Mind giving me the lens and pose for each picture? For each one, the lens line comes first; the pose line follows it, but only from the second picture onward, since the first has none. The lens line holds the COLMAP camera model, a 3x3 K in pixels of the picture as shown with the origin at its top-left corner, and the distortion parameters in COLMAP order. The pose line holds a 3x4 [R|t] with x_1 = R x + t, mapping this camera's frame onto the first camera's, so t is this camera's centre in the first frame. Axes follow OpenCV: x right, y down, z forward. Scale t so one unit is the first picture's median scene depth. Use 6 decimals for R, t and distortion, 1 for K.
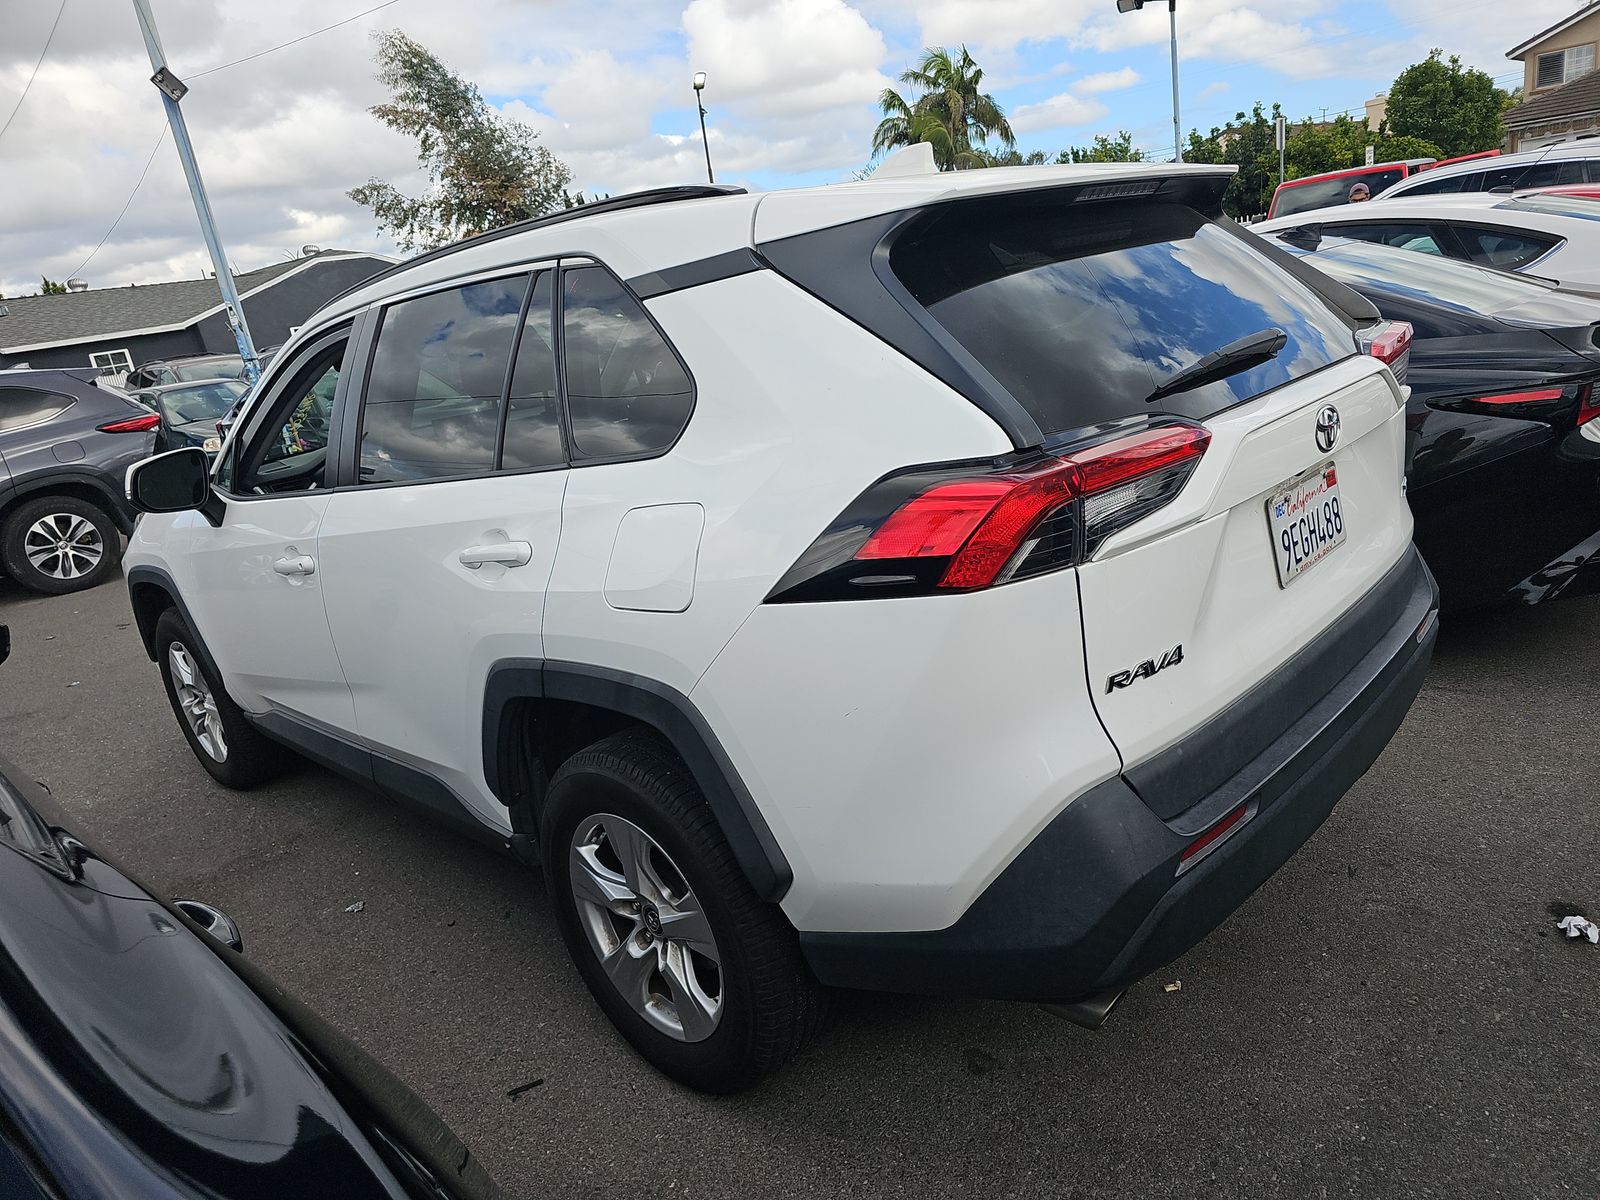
lens RADIAL K [[1146.7, 0, 793.6], [0, 1146.7, 618.6], [0, 0, 1]] dist [0.071566, -0.055214]
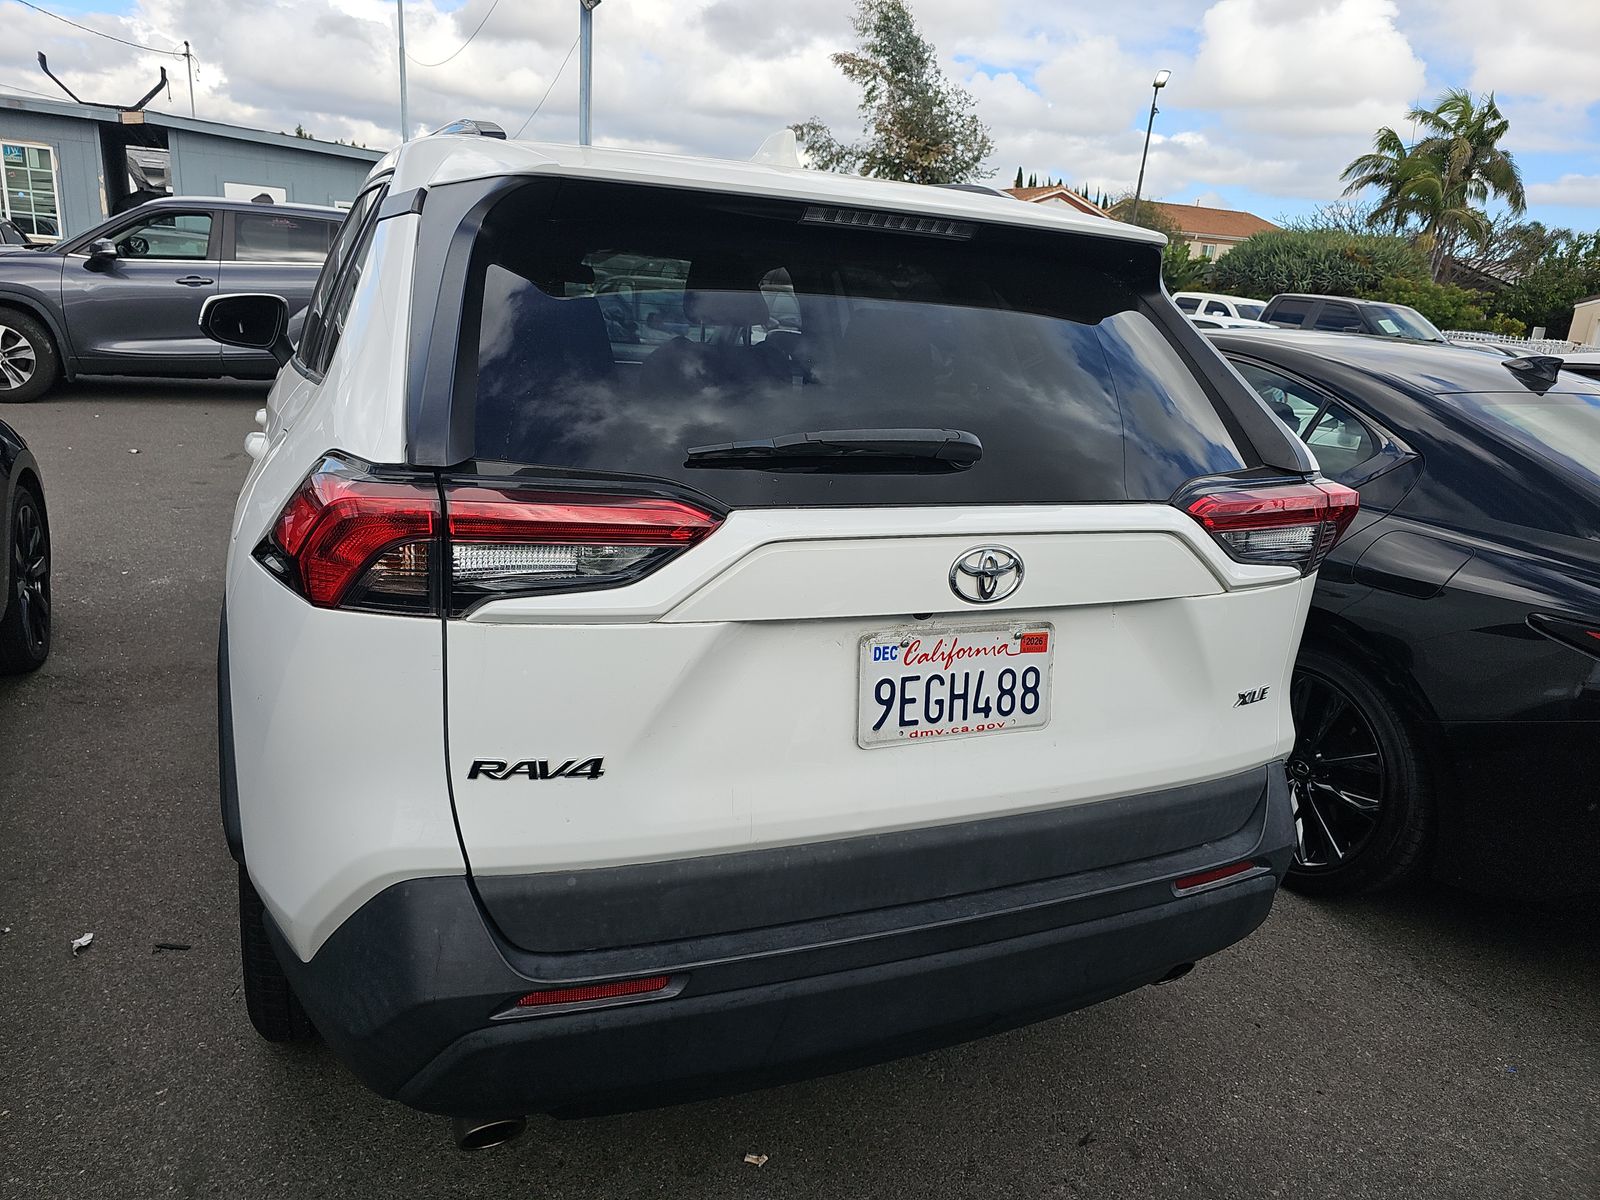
lens RADIAL K [[1117.4, 0, 802.6], [0, 1117.4, 602.9], [0, 0, 1]] dist [0.053310, -0.042793]
pose [[0.886262, 0.323248, -0.331739, 0.108079], [-0.318569, 0.945309, 0.070037, -0.028414], [0.336235, 0.043611, 0.940768, 0.047885]]
